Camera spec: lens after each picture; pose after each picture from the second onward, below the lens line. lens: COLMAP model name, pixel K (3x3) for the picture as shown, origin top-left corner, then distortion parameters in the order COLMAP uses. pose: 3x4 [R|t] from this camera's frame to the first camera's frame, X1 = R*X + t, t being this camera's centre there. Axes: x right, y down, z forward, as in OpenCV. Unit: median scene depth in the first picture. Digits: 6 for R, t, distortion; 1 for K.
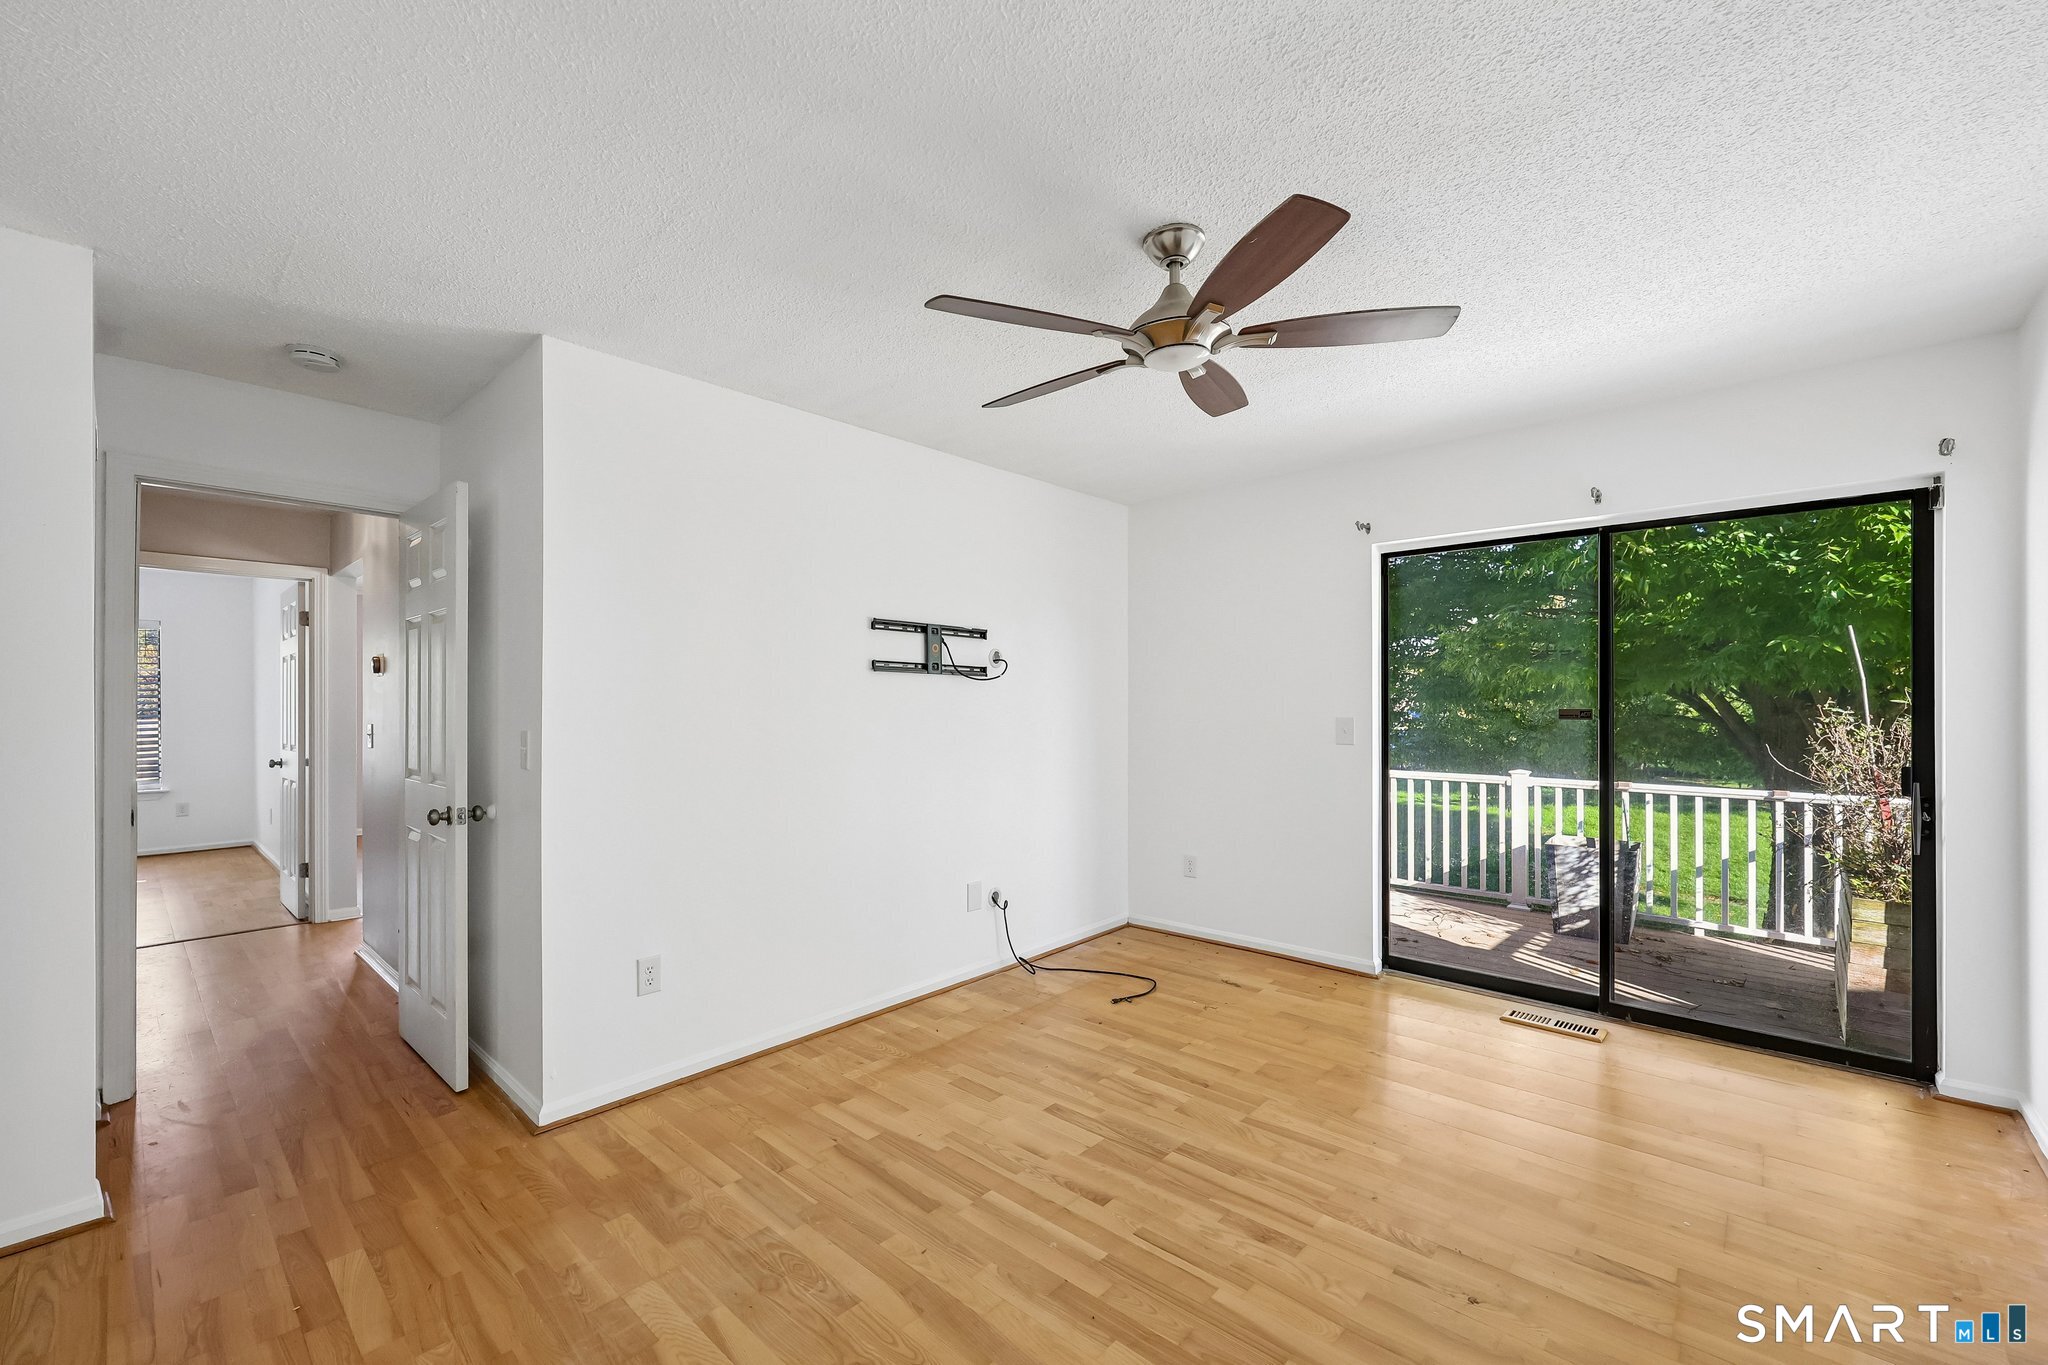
lens RADIAL K [[831.4, 0, 1017.9], [0, 831.4, 695.9], [0, 0, 1]] dist [0.000559, 0.000400]
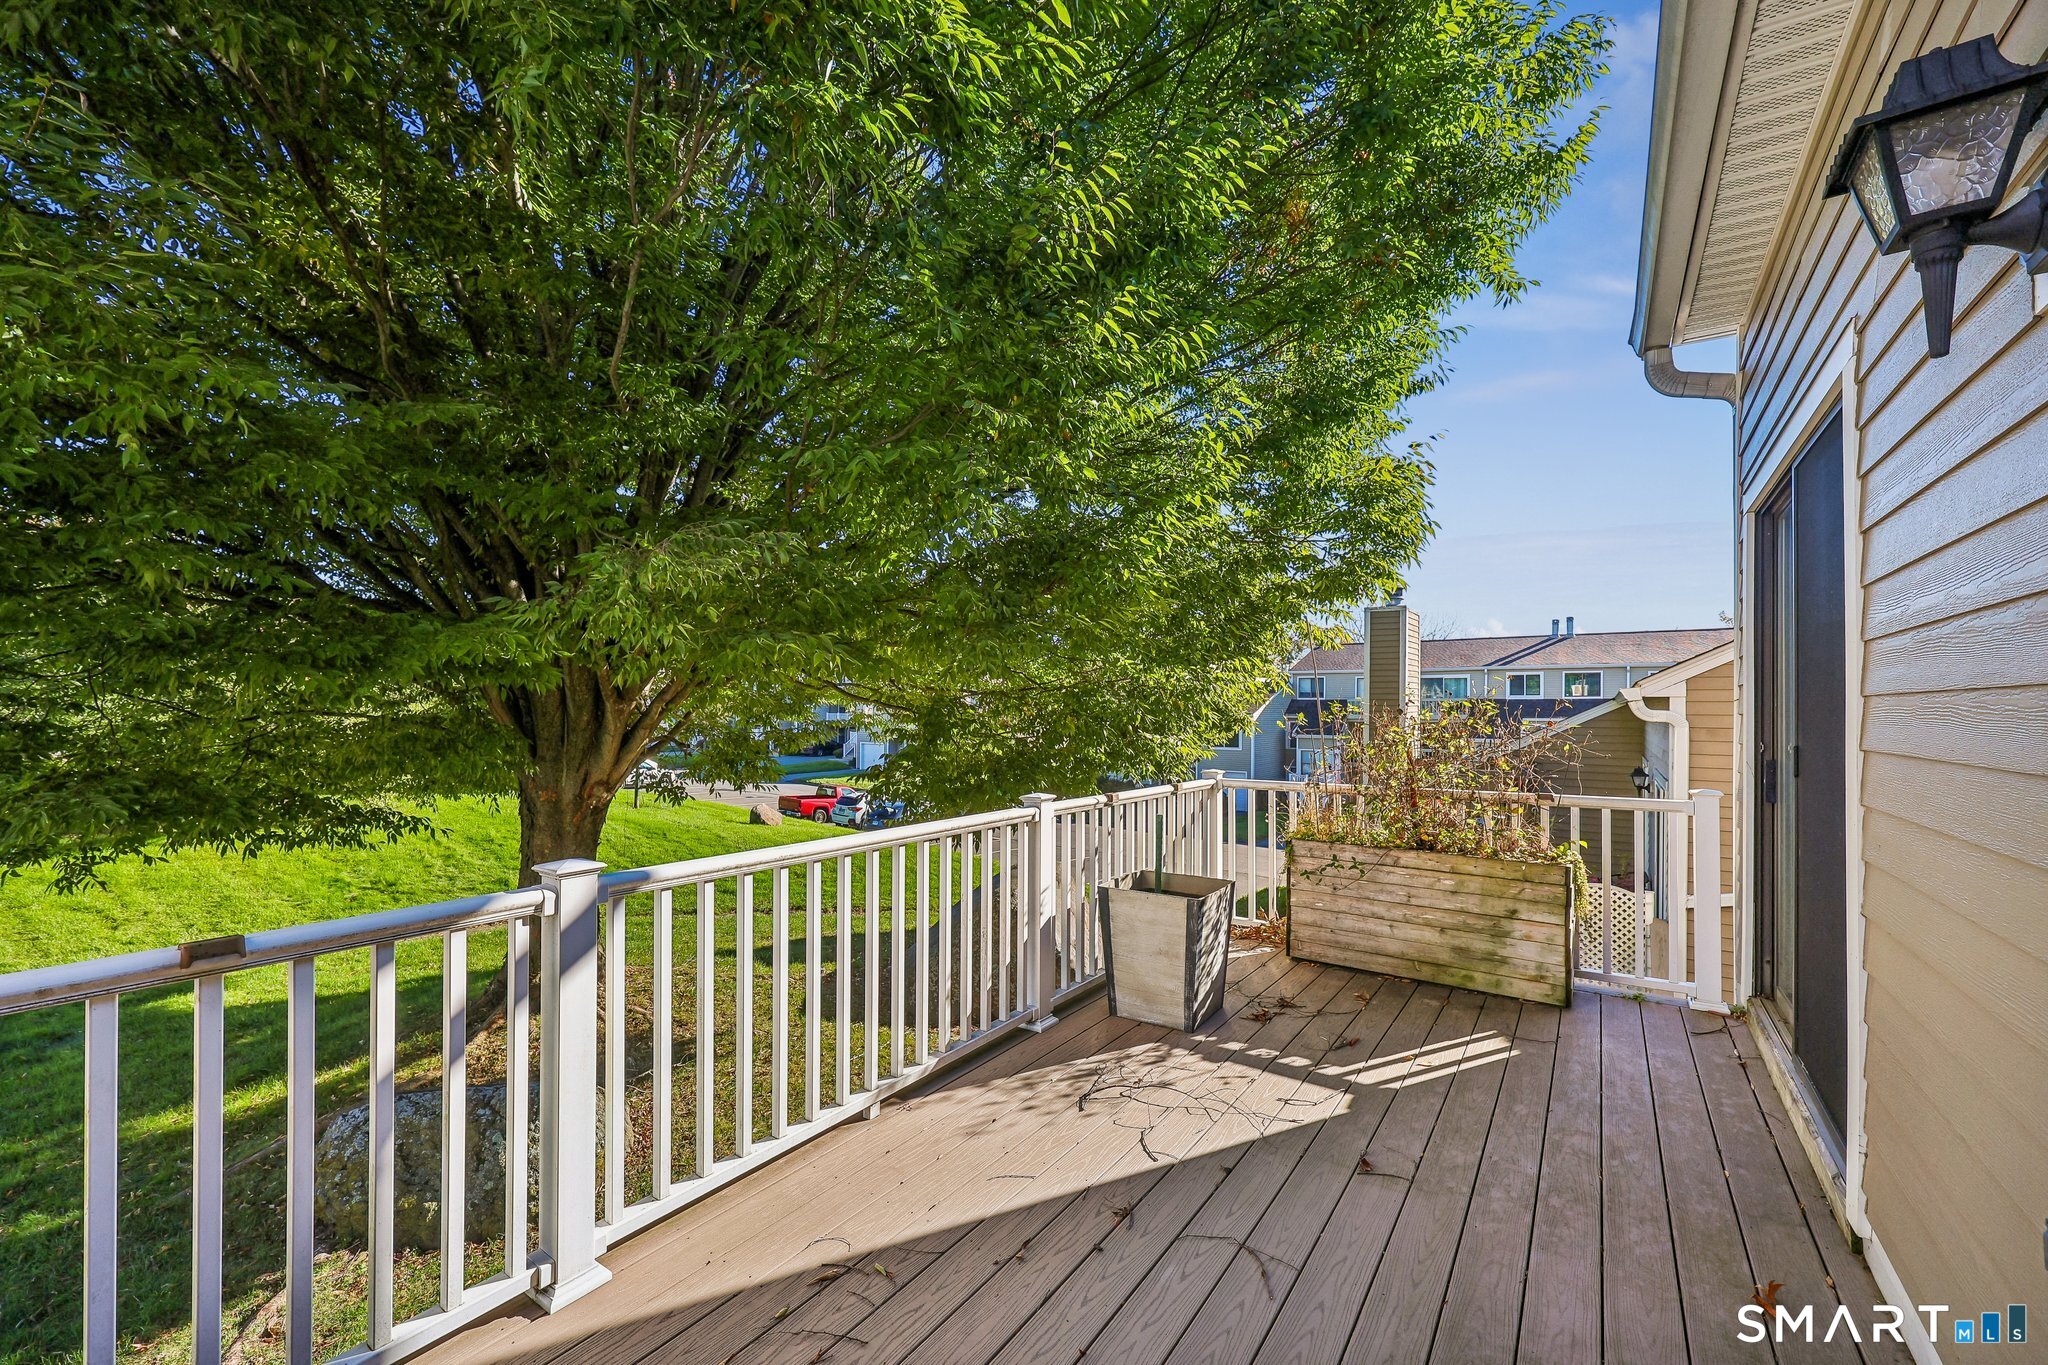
lens RADIAL K [[831.4, 0, 1020.7], [0, 831.4, 694.9], [0, 0, 1]] dist [0.000559, 0.000400]
pose [[-0.121341, 0.008364, 0.992576, -0.000829], [-0.011887, 0.999881, -0.009879, 0.024363], [-0.992540, -0.012998, -0.121227, 1.260225]]
